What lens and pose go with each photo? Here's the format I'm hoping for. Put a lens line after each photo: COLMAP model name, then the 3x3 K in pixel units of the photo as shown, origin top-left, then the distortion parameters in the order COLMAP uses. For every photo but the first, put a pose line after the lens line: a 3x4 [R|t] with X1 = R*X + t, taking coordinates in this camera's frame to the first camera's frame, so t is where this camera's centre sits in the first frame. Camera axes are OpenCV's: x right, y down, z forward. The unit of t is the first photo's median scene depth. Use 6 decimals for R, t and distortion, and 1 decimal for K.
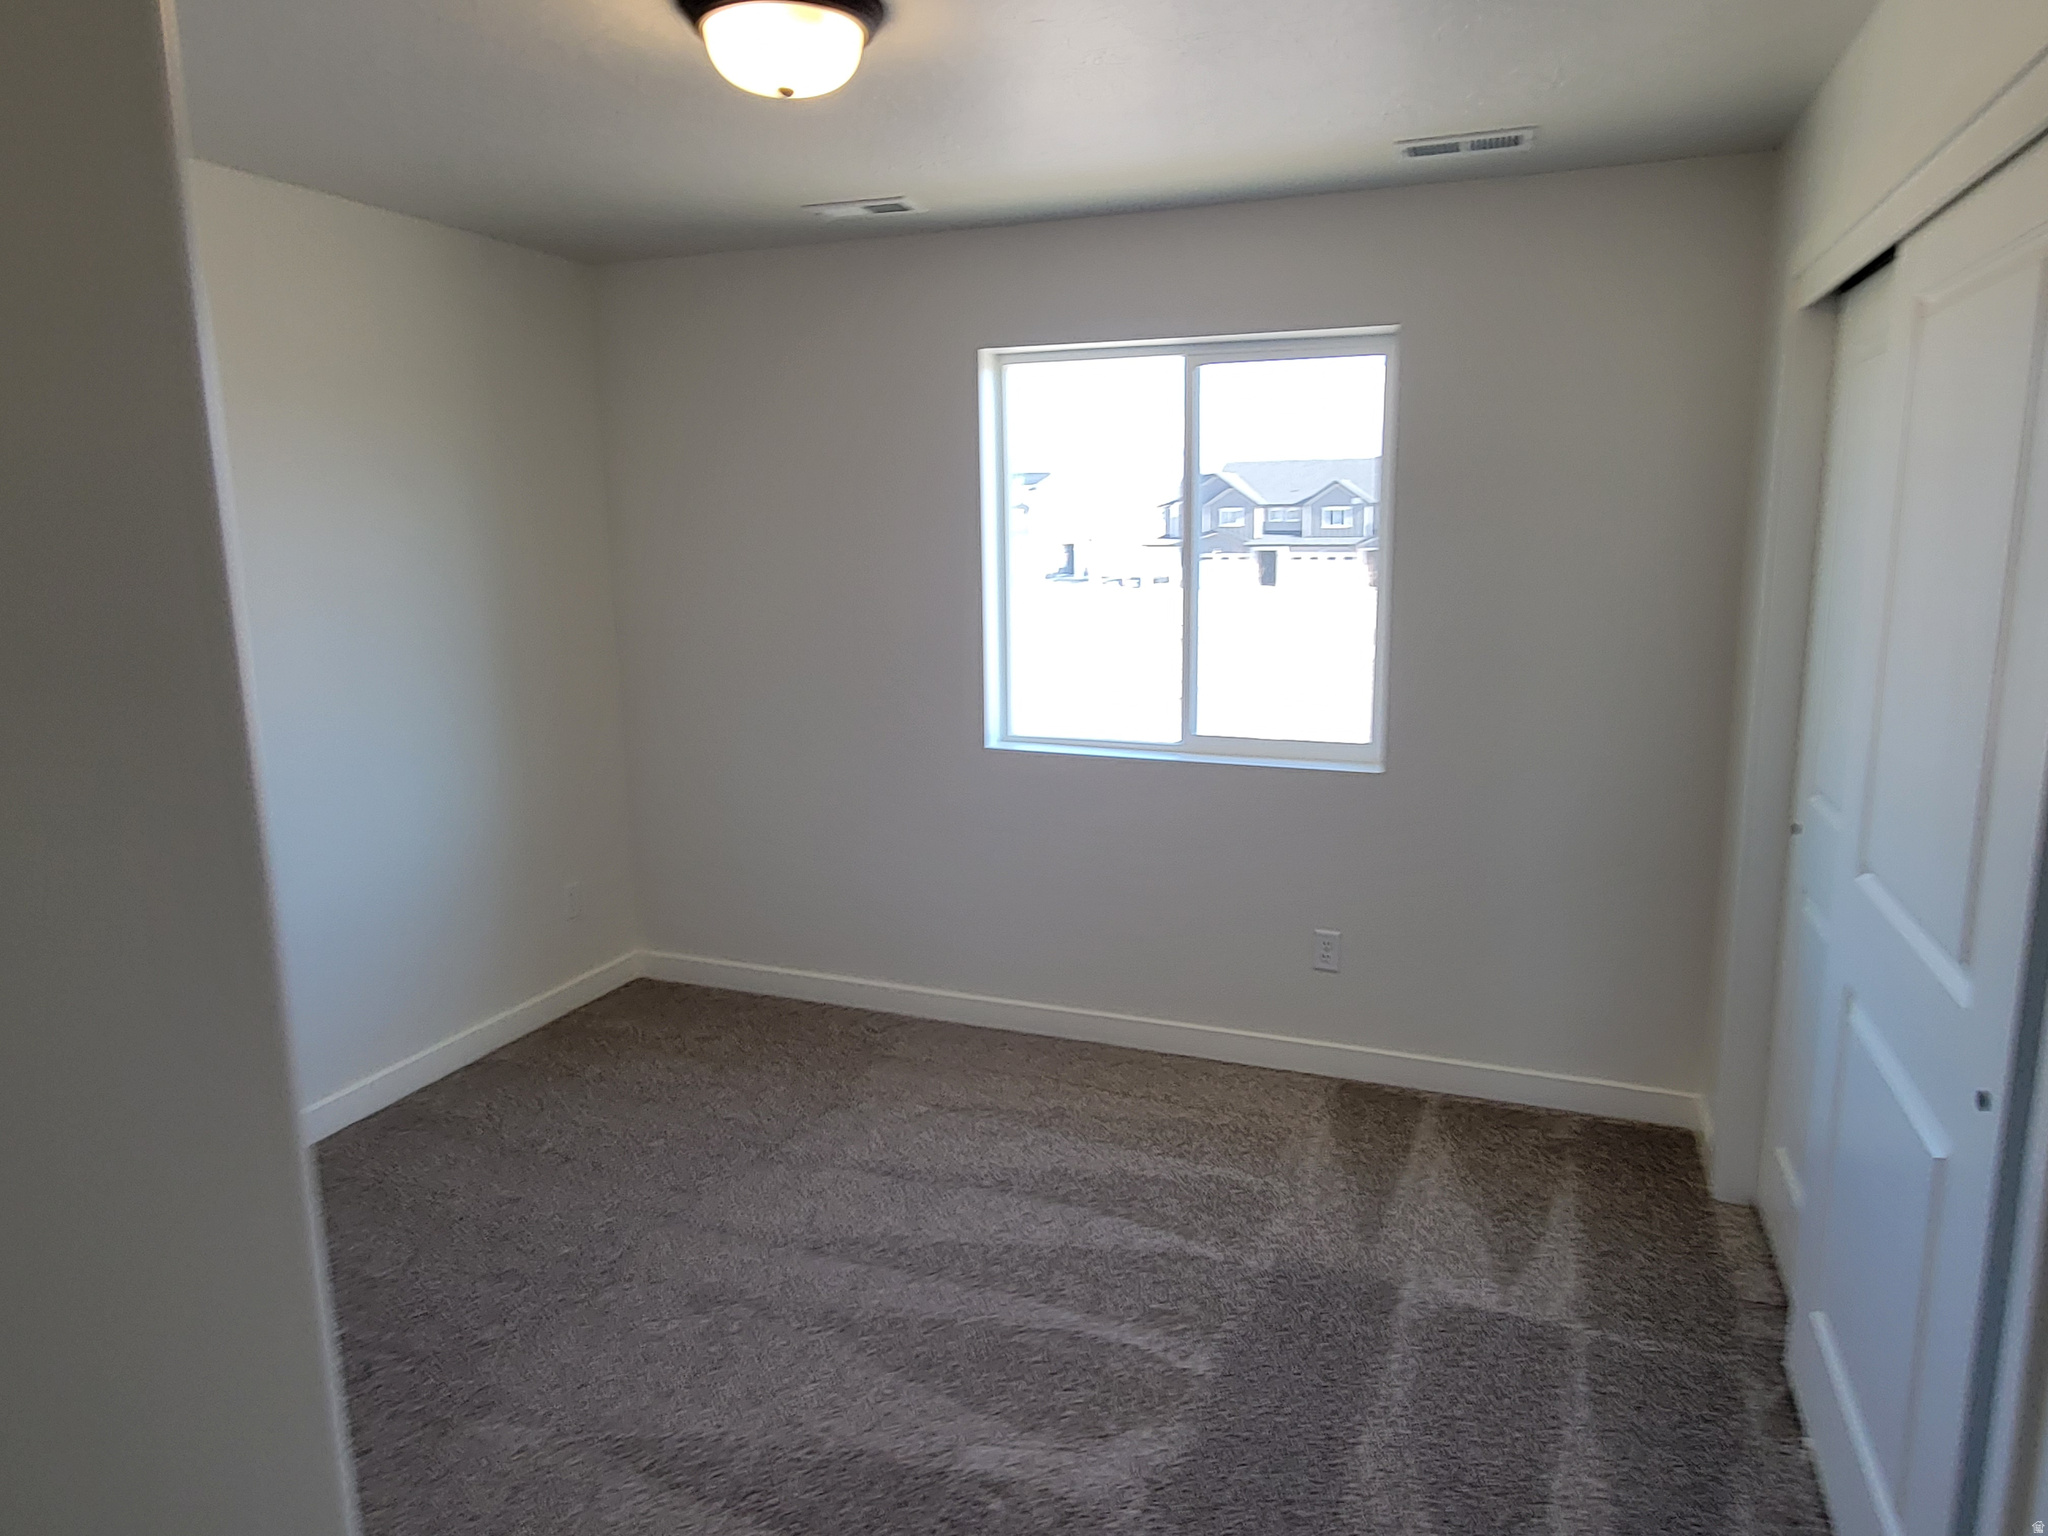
lens RADIAL K [[1280.5, 0, 983.8], [0, 1280.5, 772.7], [0, 0, 1]] dist [-0.029756, -0.001352]
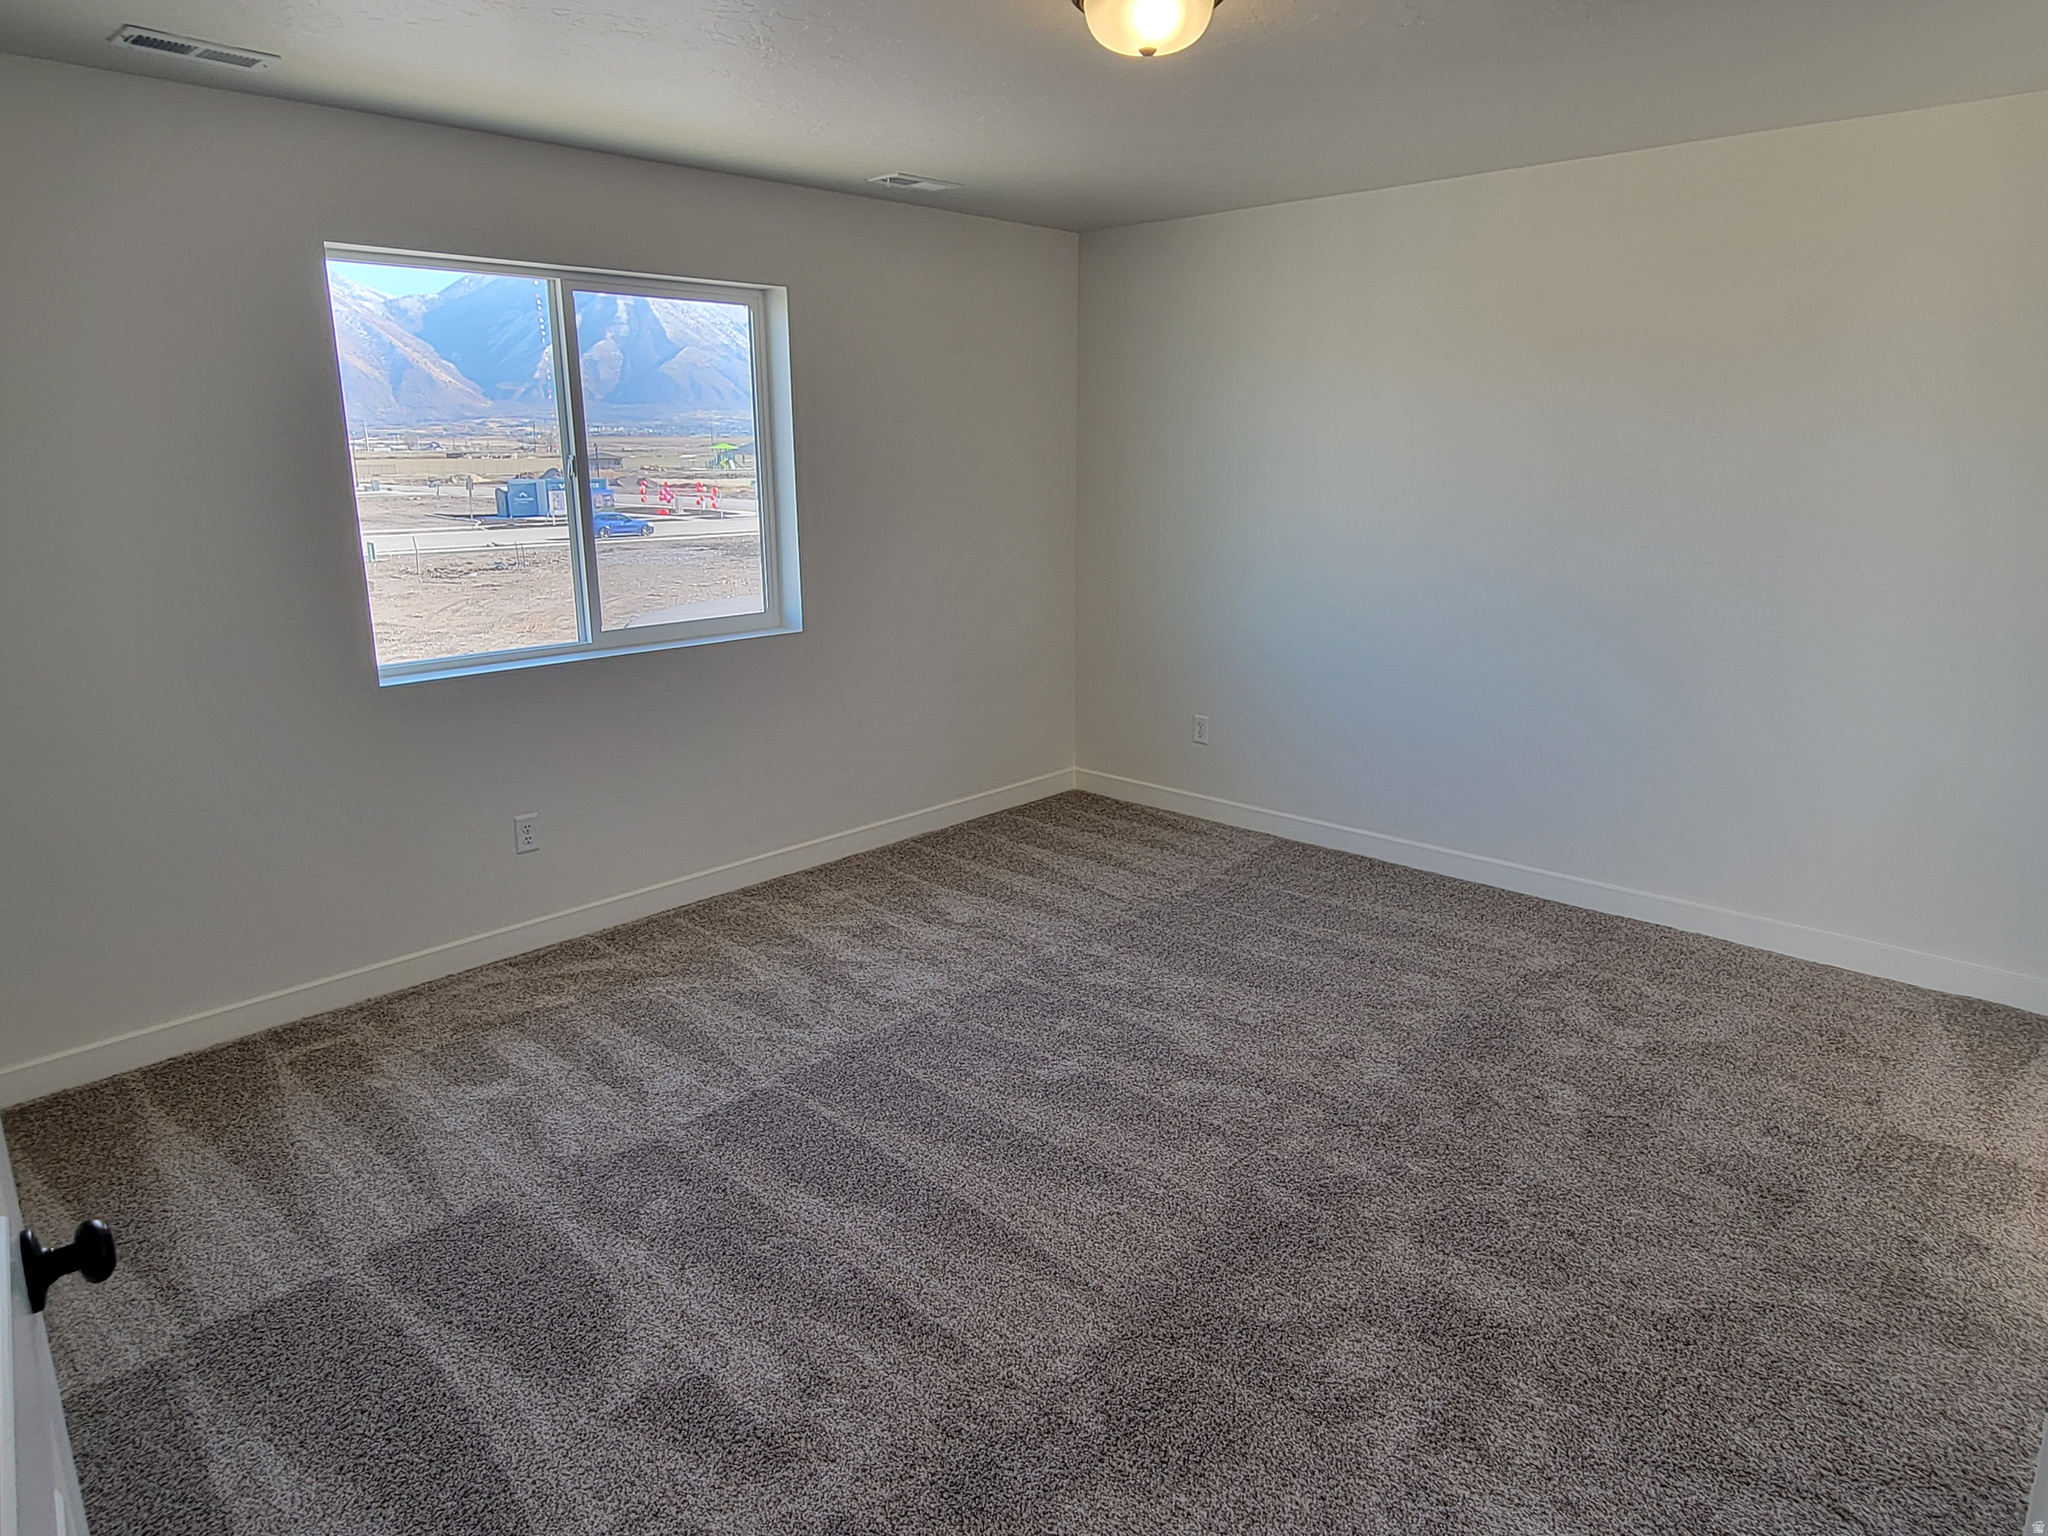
lens RADIAL K [[1280.5, 0, 983.8], [0, 1280.5, 772.7], [0, 0, 1]] dist [-0.029756, -0.001352]
pose [[0.373784, -0.197787, 0.906182, -0.763731], [0.158578, 0.976241, 0.147668, -0.021647], [-0.913859, 0.088505, 0.396268, 0.281911]]
